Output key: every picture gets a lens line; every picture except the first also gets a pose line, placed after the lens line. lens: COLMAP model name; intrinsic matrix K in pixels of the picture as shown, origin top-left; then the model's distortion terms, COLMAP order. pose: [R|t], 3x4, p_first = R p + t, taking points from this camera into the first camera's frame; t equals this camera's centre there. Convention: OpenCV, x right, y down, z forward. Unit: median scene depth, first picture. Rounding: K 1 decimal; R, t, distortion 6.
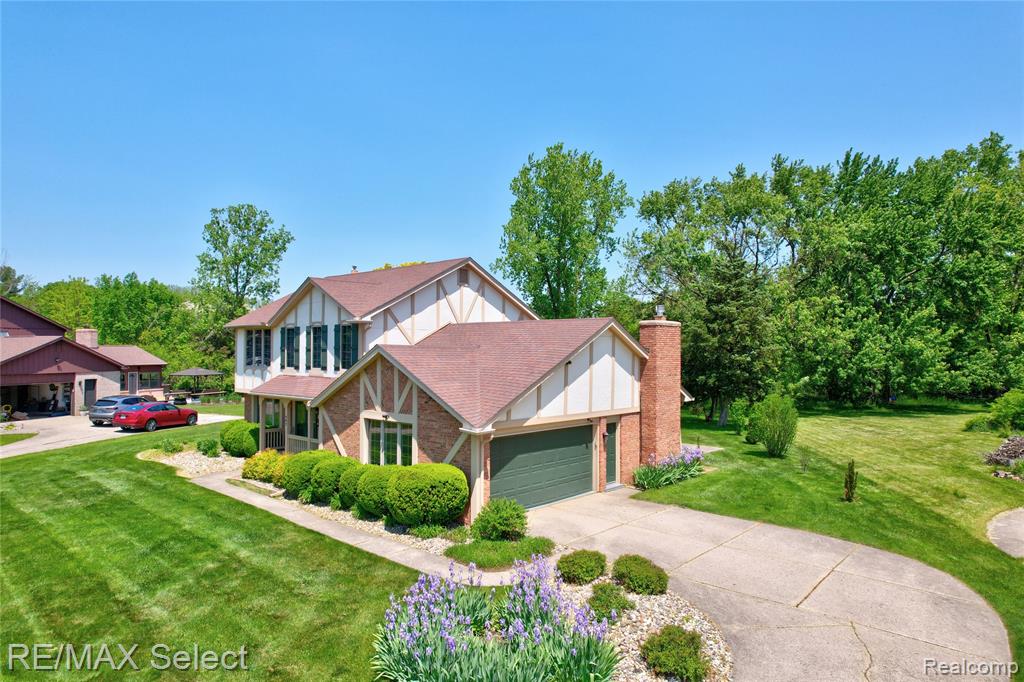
lens RADIAL K [[659.8, 0, 519.4], [0, 659.8, 341.0], [0, 0, 1]] dist [-0.054073, 0.032151]
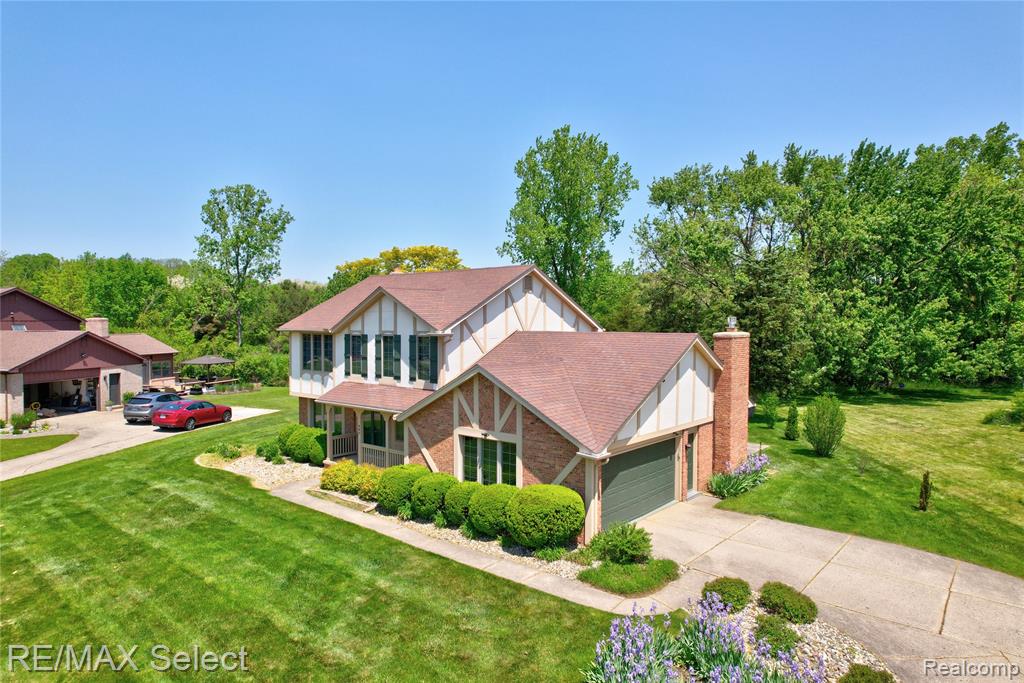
lens RADIAL K [[659.8, 0, 512.2], [0, 659.8, 340.9], [0, 0, 1]] dist [-0.054073, 0.032151]
pose [[0.999232, -0.002260, 0.039113, -0.148864], [0.000349, 0.998810, 0.048774, -0.059080], [-0.039177, -0.048723, 0.998044, -0.008431]]
